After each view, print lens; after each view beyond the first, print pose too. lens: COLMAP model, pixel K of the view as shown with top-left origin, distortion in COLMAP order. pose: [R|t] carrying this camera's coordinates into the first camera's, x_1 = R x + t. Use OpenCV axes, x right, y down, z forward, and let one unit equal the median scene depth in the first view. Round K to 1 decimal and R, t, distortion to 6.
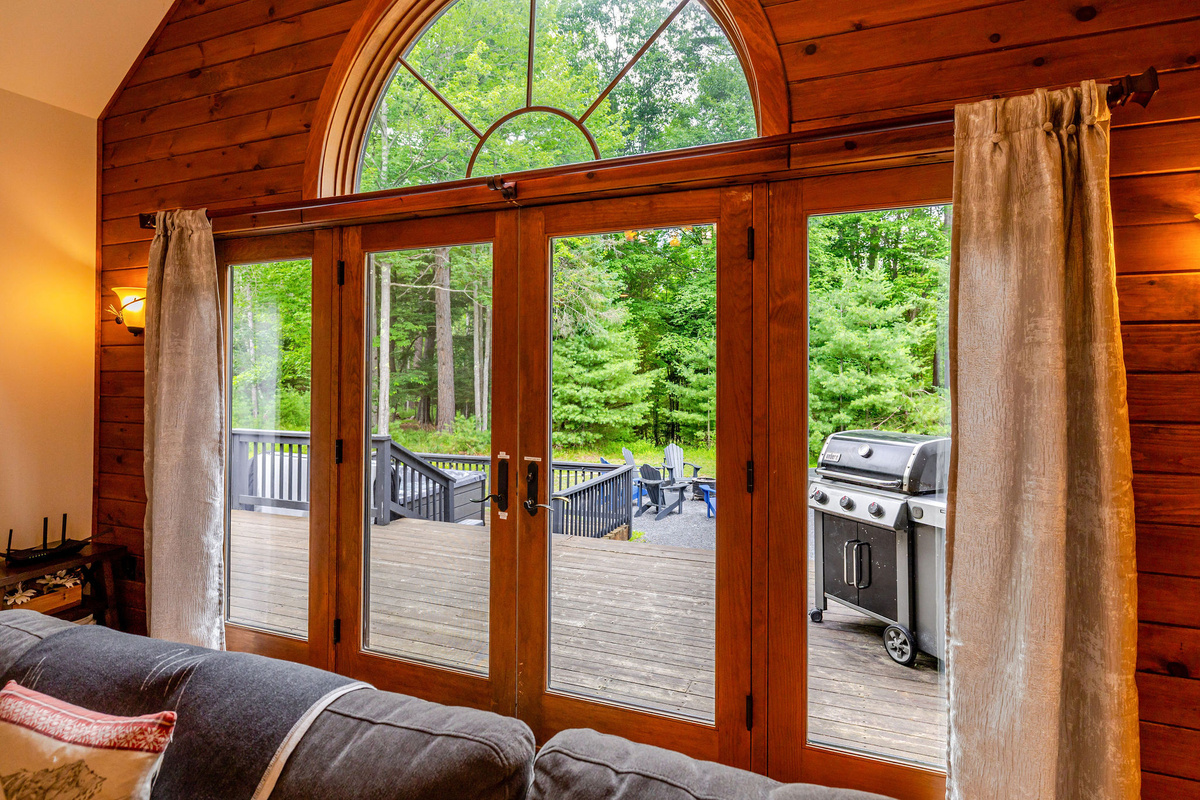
lens RADIAL K [[657.9, 0, 590.9], [0, 657.9, 358.5], [0, 0, 1]] dist [0.000710, -0.001594]
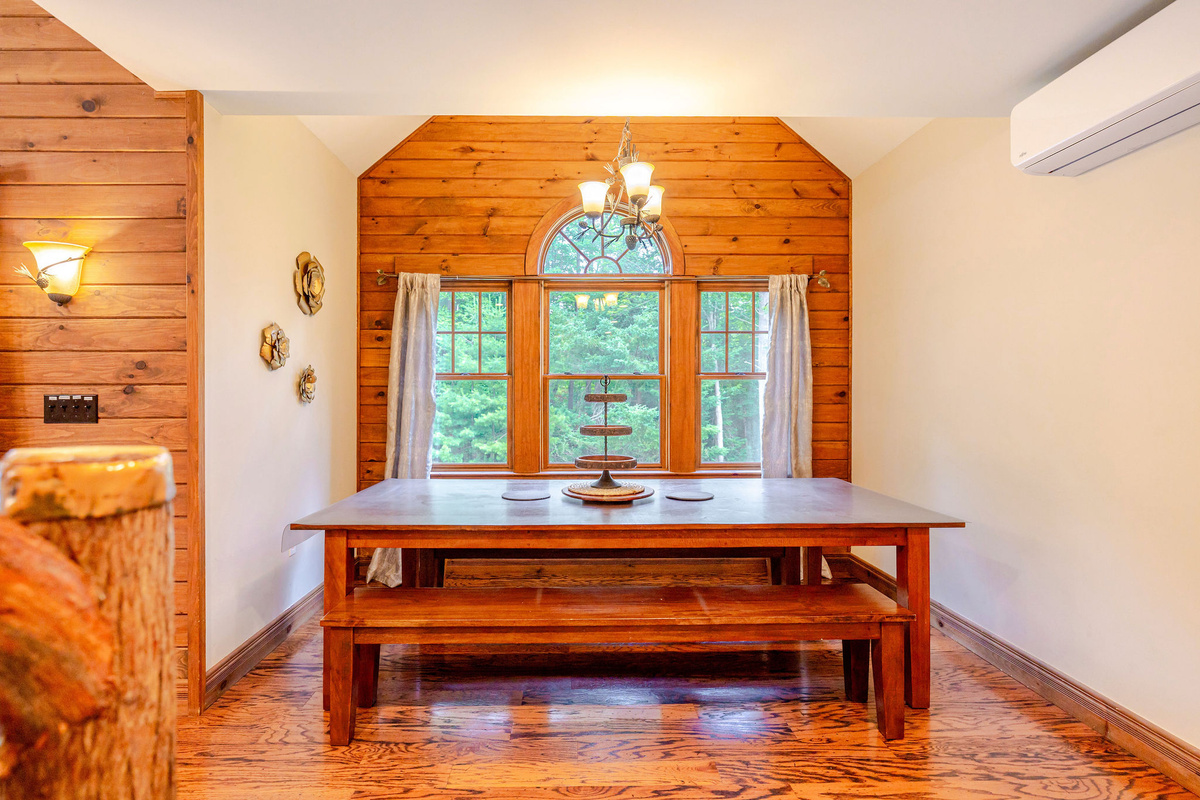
lens RADIAL K [[606.5, 0, 584.4], [0, 606.5, 393.0], [0, 0, 1]] dist [-0.012312, 0.002465]
pose [[0.917843, 0.001573, 0.396939, 0.872152], [-0.004944, 0.999960, 0.007470, 0.058005], [-0.396912, -0.008819, 0.917814, -0.448865]]
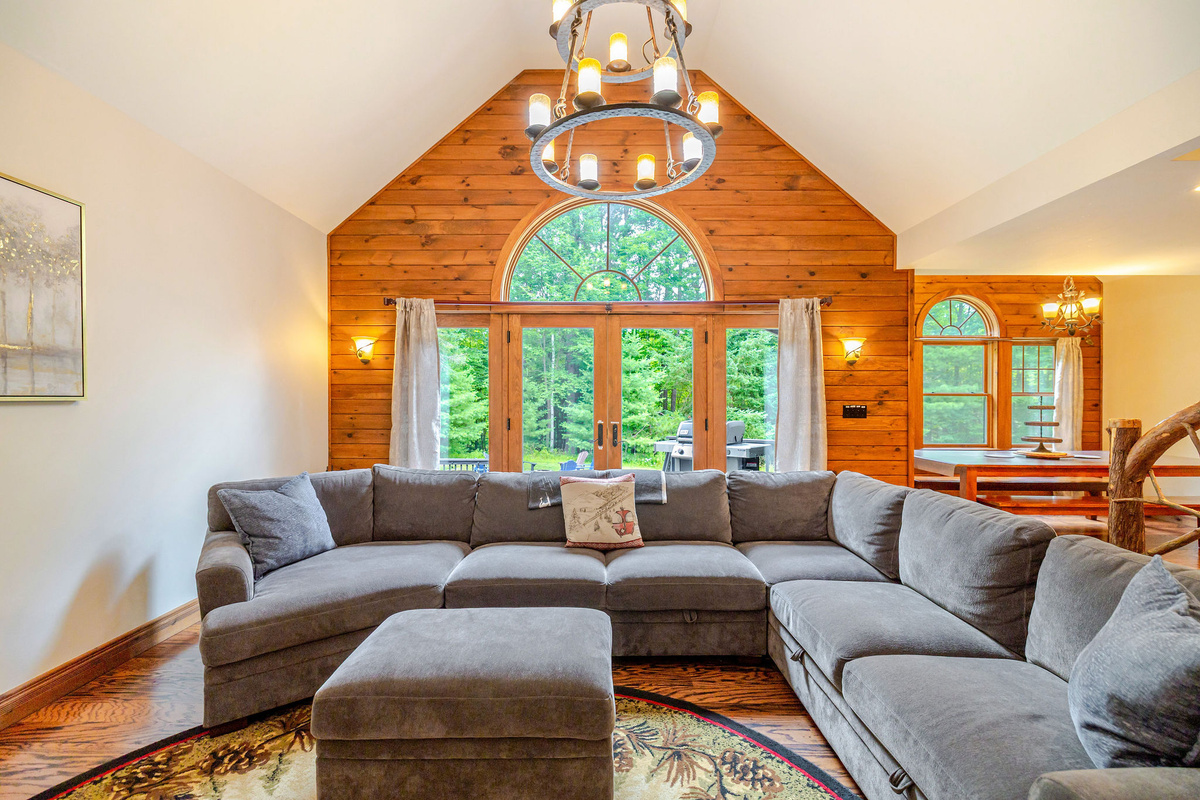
lens RADIAL K [[514.0, 0, 593.8], [0, 514.0, 396.0], [0, 0, 1]] dist [0.004908, 0.000267]
pose [[0.925464, 0.008126, 0.378748, -0.715926], [-0.009366, 0.999955, 0.001431, 0.047304], [-0.378720, -0.004872, 0.925499, -0.559089]]
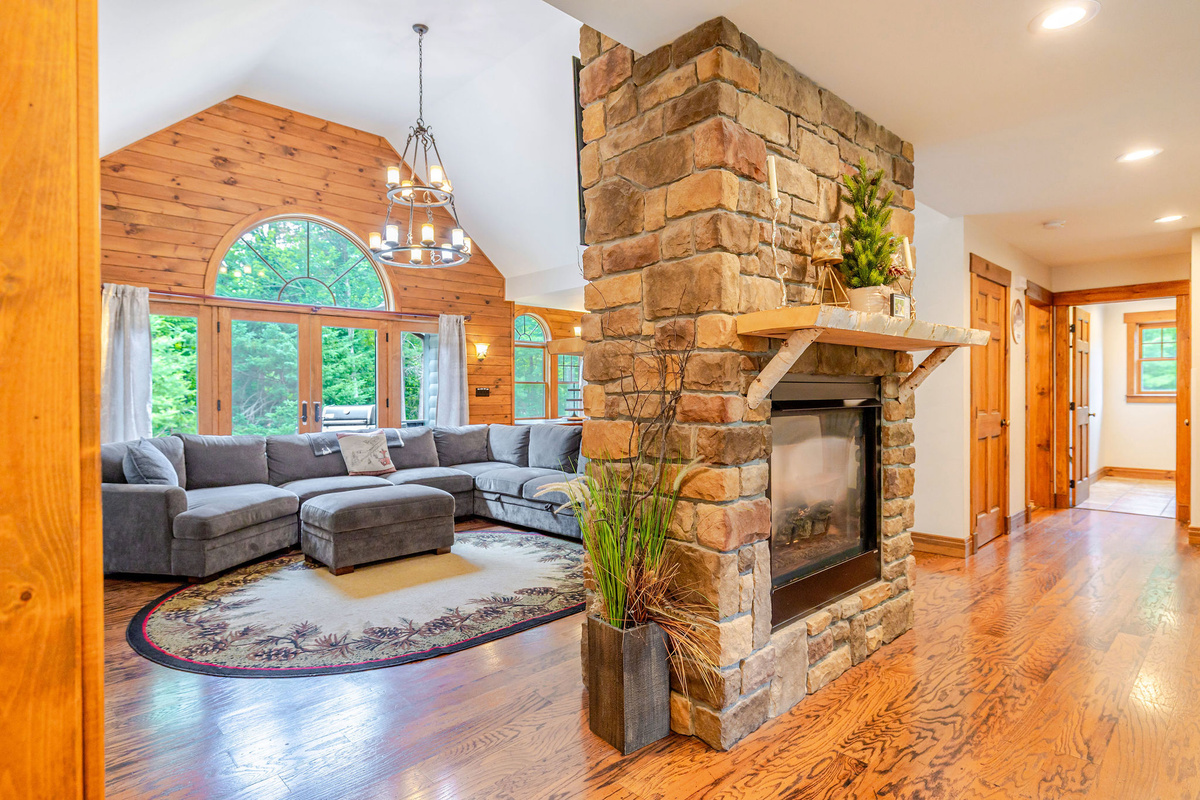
lens RADIAL K [[657.9, 0, 609.7], [0, 657.9, 381.7], [0, 0, 1]] dist [0.000710, -0.001594]
pose [[0.387615, 0.018152, 0.921642, -1.891344], [-0.004953, 0.999833, -0.017609, 0.089107], [-0.921808, 0.002260, 0.387640, -1.091865]]
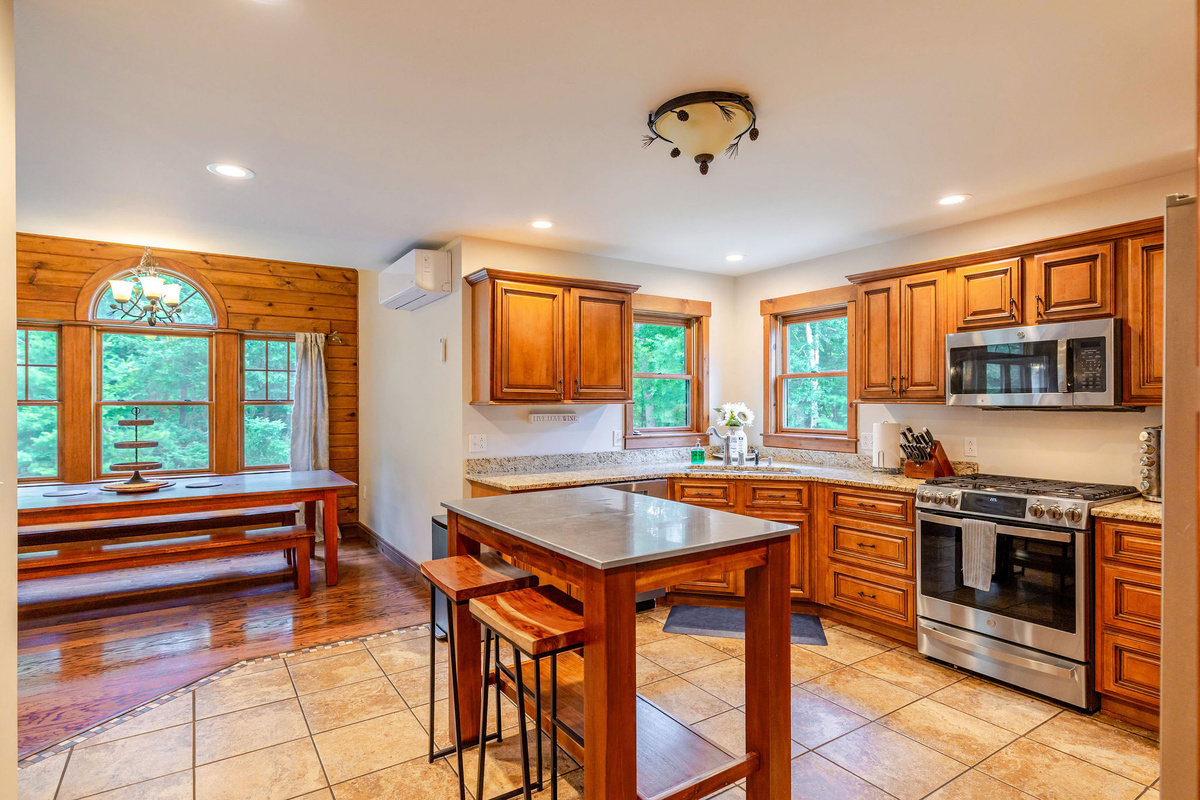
lens RADIAL K [[606.5, 0, 598.6], [0, 606.5, 403.6], [0, 0, 1]] dist [-0.012312, 0.002465]
pose [[0.557278, -0.000056, 0.830326, 0.714813], [-0.007364, 0.999960, 0.005010, 0.012572], [-0.830293, -0.008906, 0.557255, -1.281571]]
